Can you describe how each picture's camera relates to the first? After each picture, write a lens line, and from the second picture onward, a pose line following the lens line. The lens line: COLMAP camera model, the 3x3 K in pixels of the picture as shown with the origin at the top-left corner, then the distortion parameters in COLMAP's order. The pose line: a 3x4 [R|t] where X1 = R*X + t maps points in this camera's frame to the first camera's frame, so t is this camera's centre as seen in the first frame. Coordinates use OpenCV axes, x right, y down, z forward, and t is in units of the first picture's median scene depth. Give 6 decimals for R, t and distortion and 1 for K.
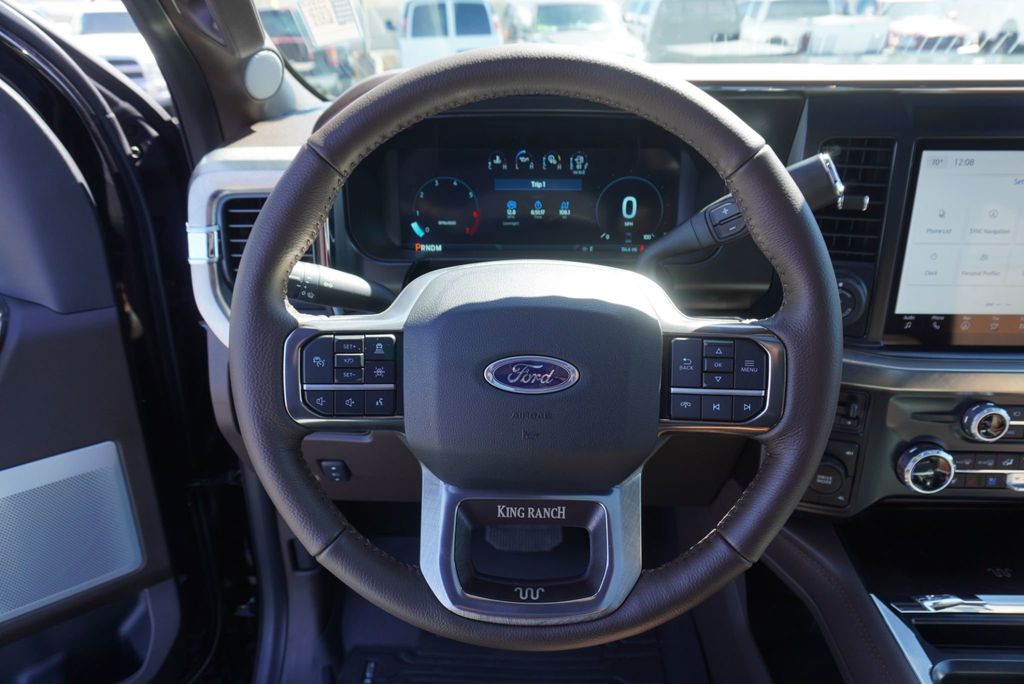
lens RADIAL K [[679.7, 0, 504.3], [0, 679.7, 346.6], [0, 0, 1]] dist [-0.034216, 0.027214]
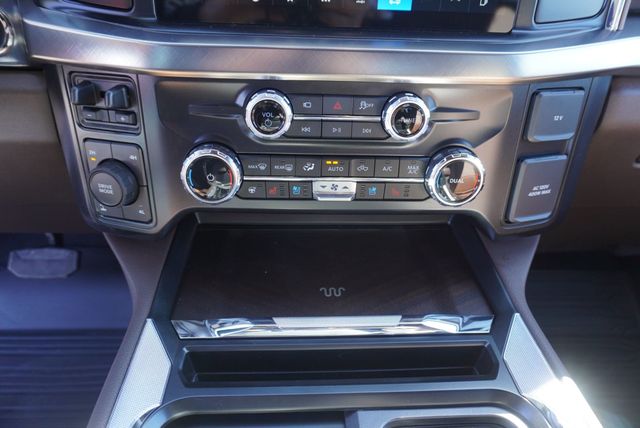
lens RADIAL K [[424.8, 0, 324.0], [0, 424.8, 213.9], [0, 0, 1]] dist [-0.034216, 0.027214]
pose [[0.995448, 0.000173, 0.095304, 0.718600], [-0.013057, 0.990815, 0.134590, 0.158076], [-0.094405, -0.135222, 0.986308, 0.462094]]
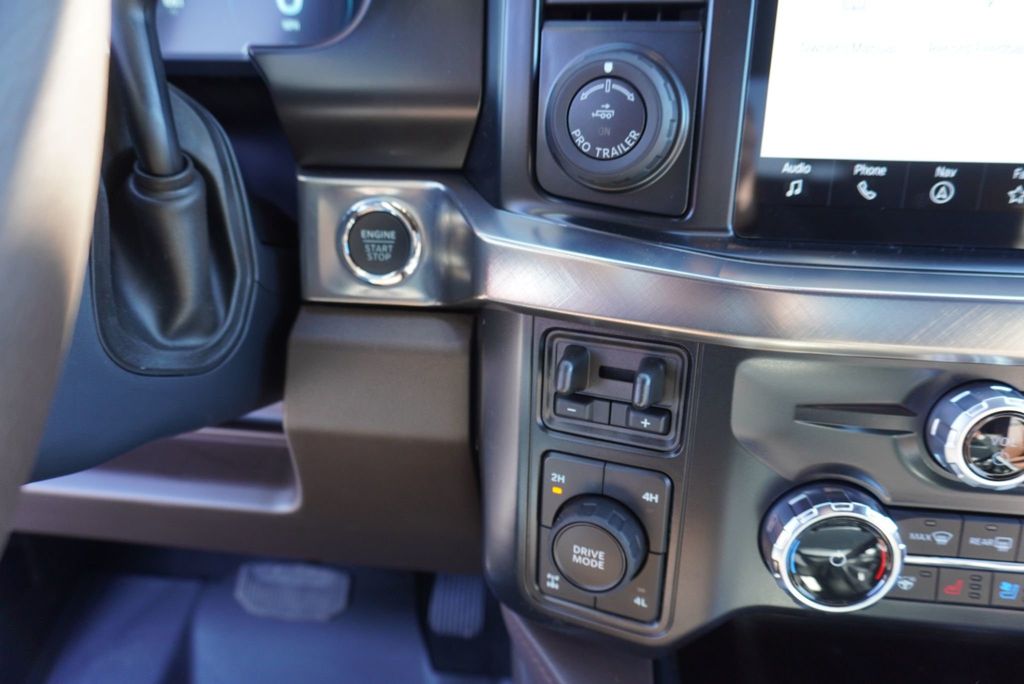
lens RADIAL K [[679.7, 0, 510.9], [0, 679.7, 339.5], [0, 0, 1]] dist [-0.034216, 0.027214]
pose [[0.996313, 0.043754, -0.073800, 0.465665], [-0.047061, 0.997937, -0.043680, 0.085710], [0.071736, 0.046992, 0.996316, 0.590715]]
